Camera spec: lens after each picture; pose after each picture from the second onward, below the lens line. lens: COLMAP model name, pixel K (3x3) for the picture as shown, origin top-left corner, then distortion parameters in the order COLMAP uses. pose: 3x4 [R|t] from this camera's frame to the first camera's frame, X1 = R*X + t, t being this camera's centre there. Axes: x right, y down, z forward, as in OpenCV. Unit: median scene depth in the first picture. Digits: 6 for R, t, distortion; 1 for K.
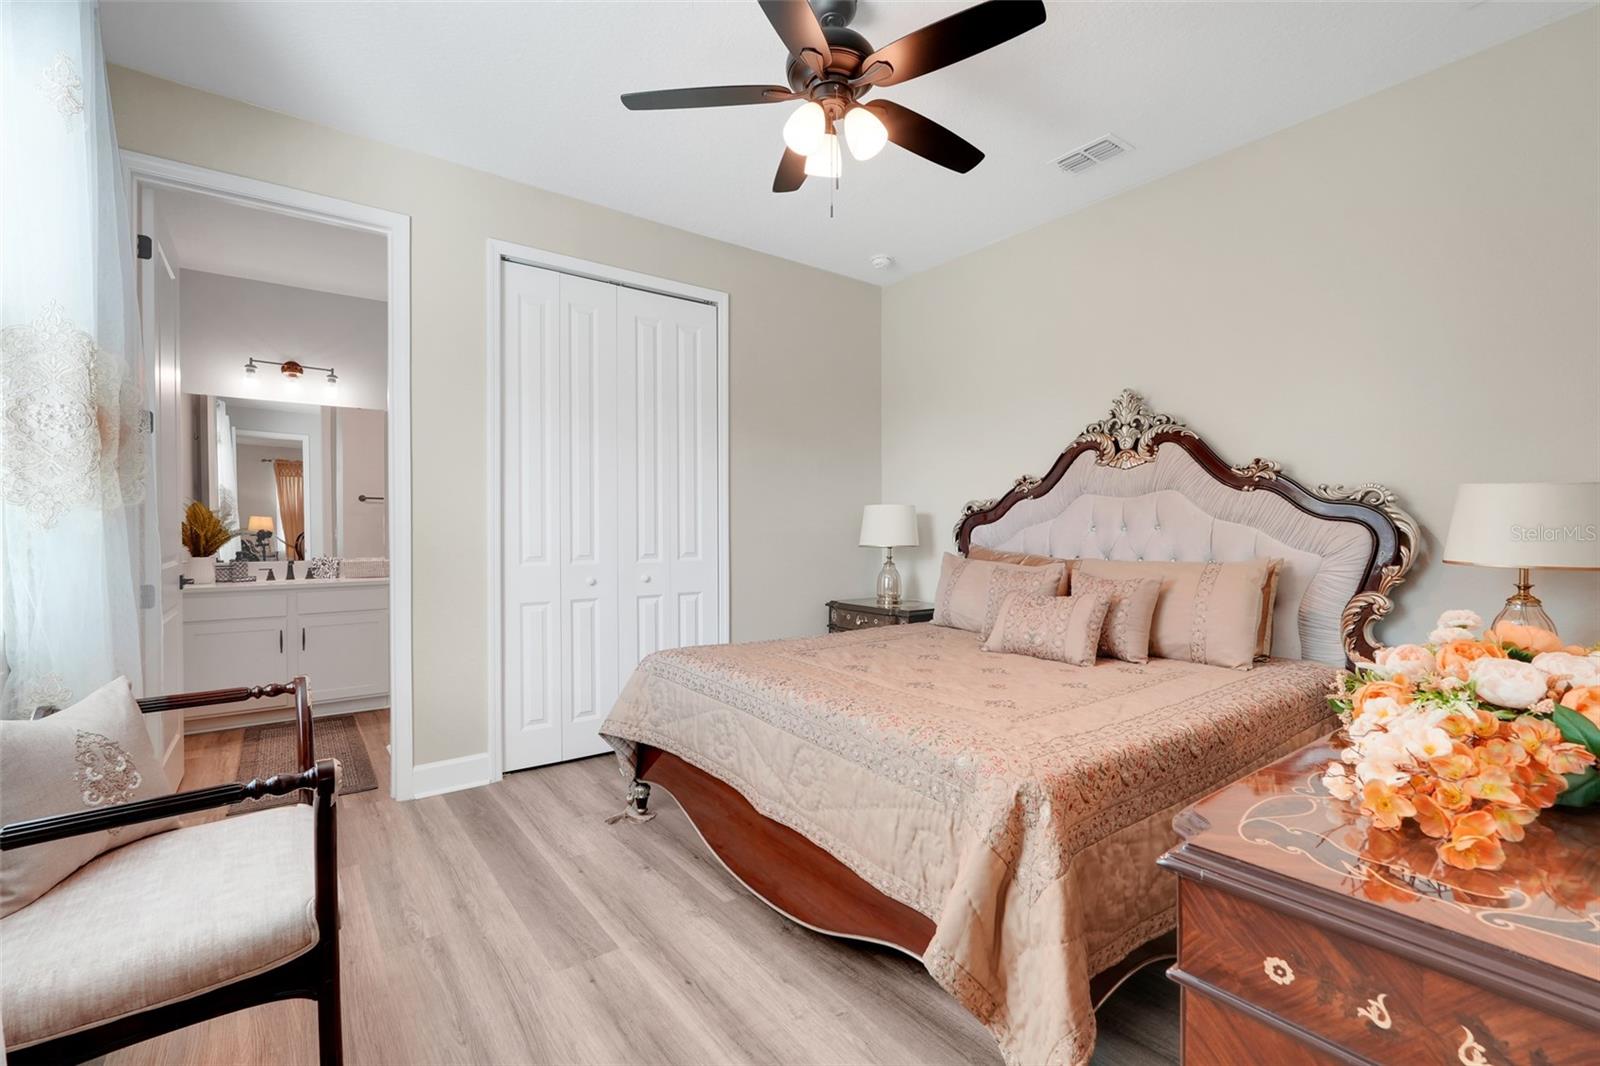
lens RADIAL K [[708.2, 0, 800.5], [0, 708.2, 528.1], [0, 0, 1]] dist [0.003245, 0.000944]
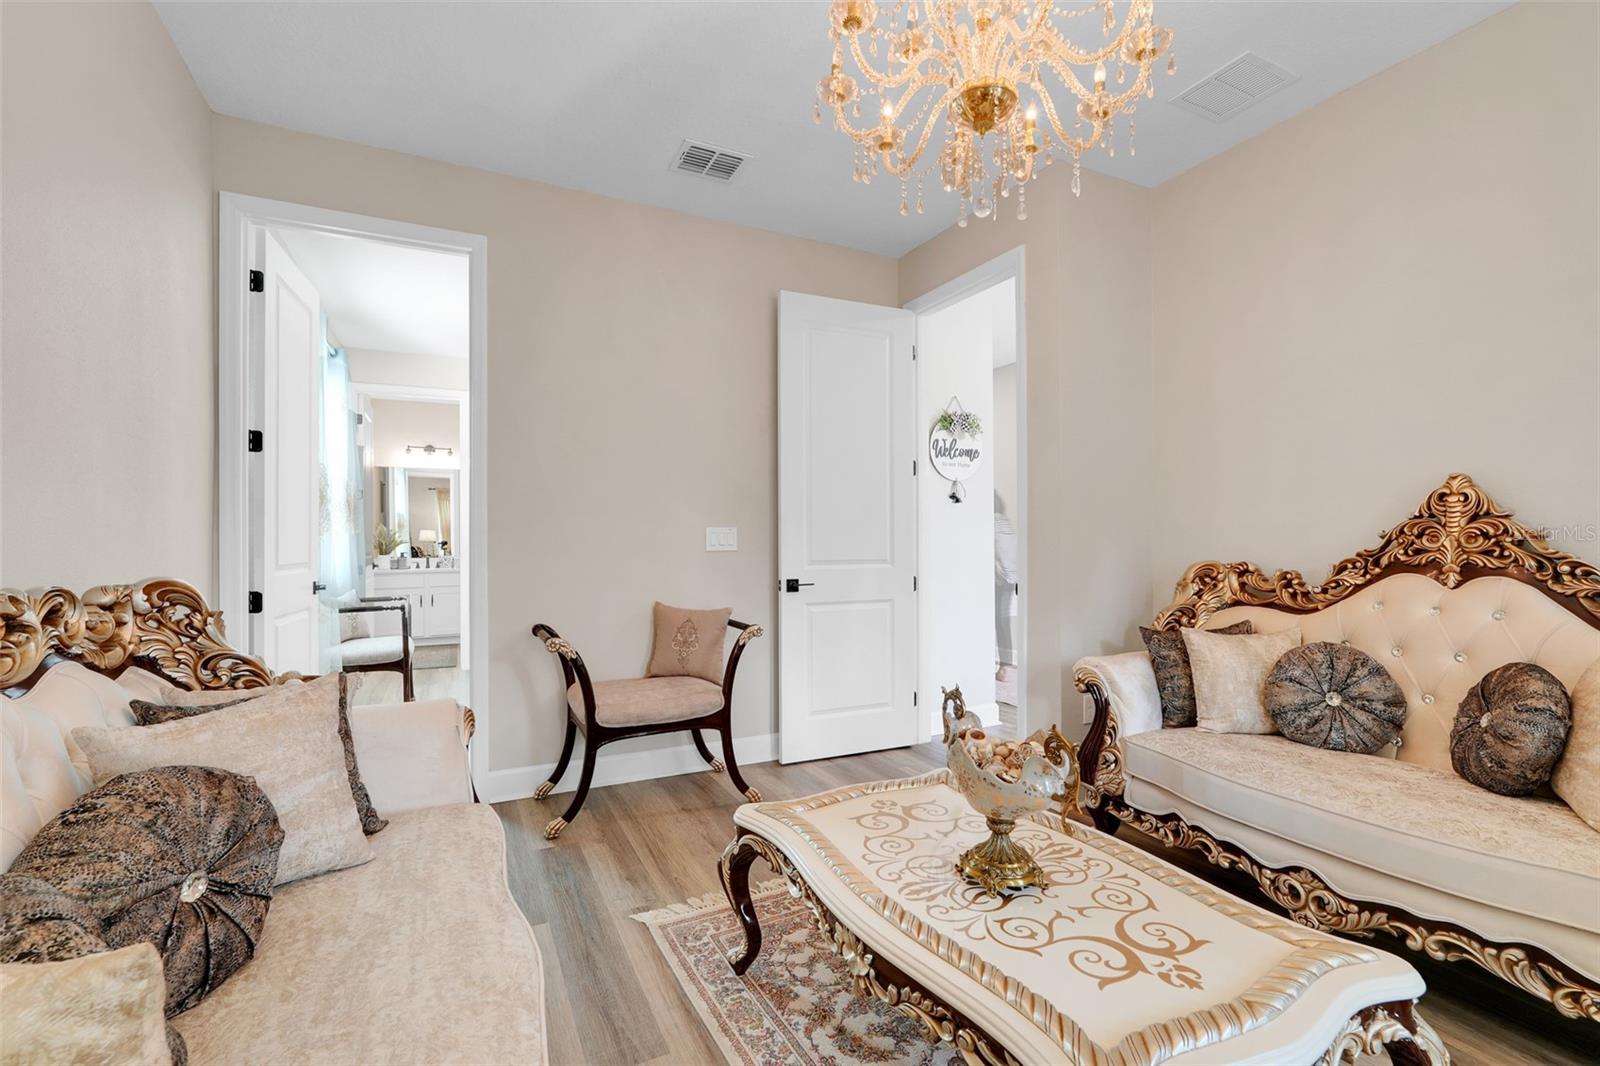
lens RADIAL K [[708.2, 0, 811.8], [0, 708.2, 537.7], [0, 0, 1]] dist [0.003245, 0.000944]
pose [[0.985846, 0.004004, -0.167606, 0.545046], [-0.003918, 0.999992, 0.000847, -0.010060], [0.167608, -0.000178, 0.985854, -0.611302]]
